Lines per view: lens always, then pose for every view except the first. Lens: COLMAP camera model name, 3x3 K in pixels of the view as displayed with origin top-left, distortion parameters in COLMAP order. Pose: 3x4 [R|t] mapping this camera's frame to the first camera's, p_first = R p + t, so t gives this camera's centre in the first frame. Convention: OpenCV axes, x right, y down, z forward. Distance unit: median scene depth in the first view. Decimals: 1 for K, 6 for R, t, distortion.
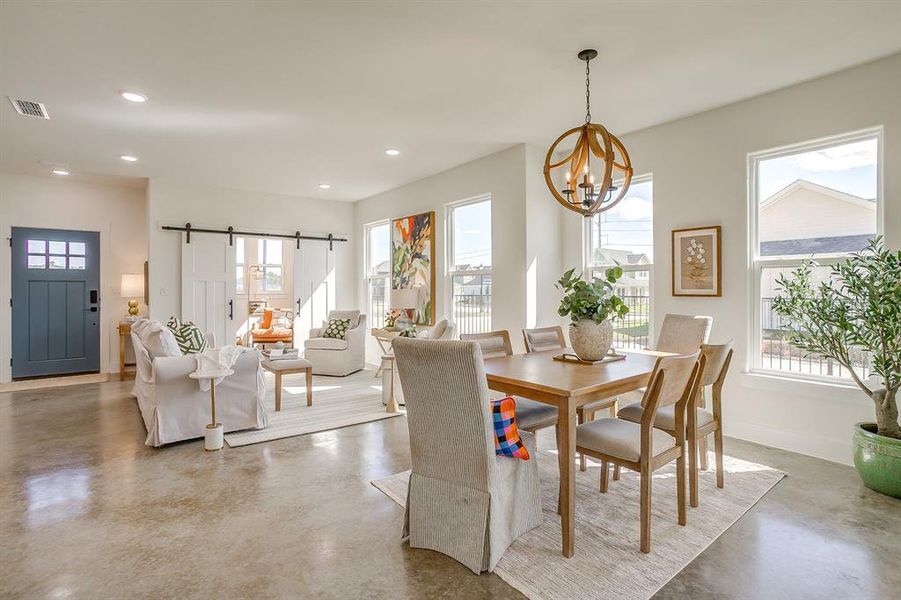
lens RADIAL K [[439.2, 0, 450.4], [0, 439.2, 290.5], [0, 0, 1]] dist [-0.063704, 0.036887]
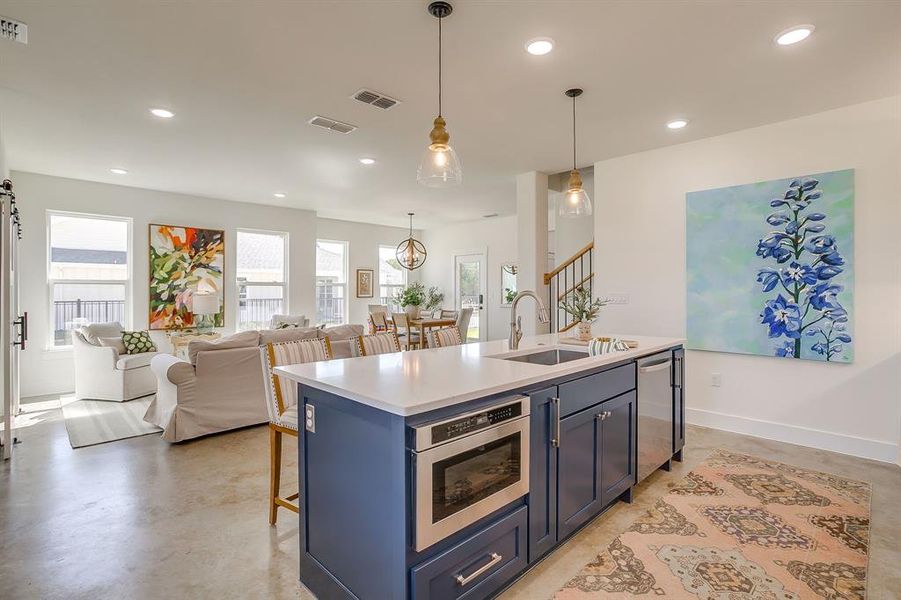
lens RADIAL K [[435.6, 0, 450.5], [0, 435.6, 292.6], [0, 0, 1]] dist [-0.049027, 0.022166]
pose [[-0.110953, -0.001310, 0.993825, -1.220429], [0.003774, 0.999991, 0.001739, -0.011051], [-0.993819, 0.003943, -0.110947, 0.496671]]
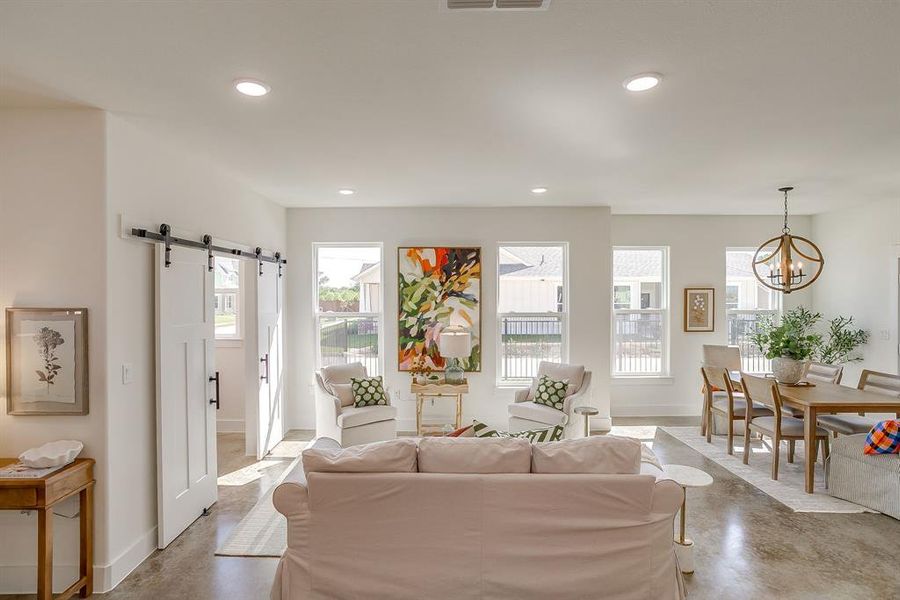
lens RADIAL K [[450.8, 0, 429.5], [0, 450.8, 296.0], [0, 0, 1]] dist [-0.054556, 0.024047]
pose [[0.633133, -0.005276, 0.774025, -0.807004], [0.003888, 0.999986, 0.003636, -0.078373], [-0.774033, 0.000707, 0.633145, 0.464571]]
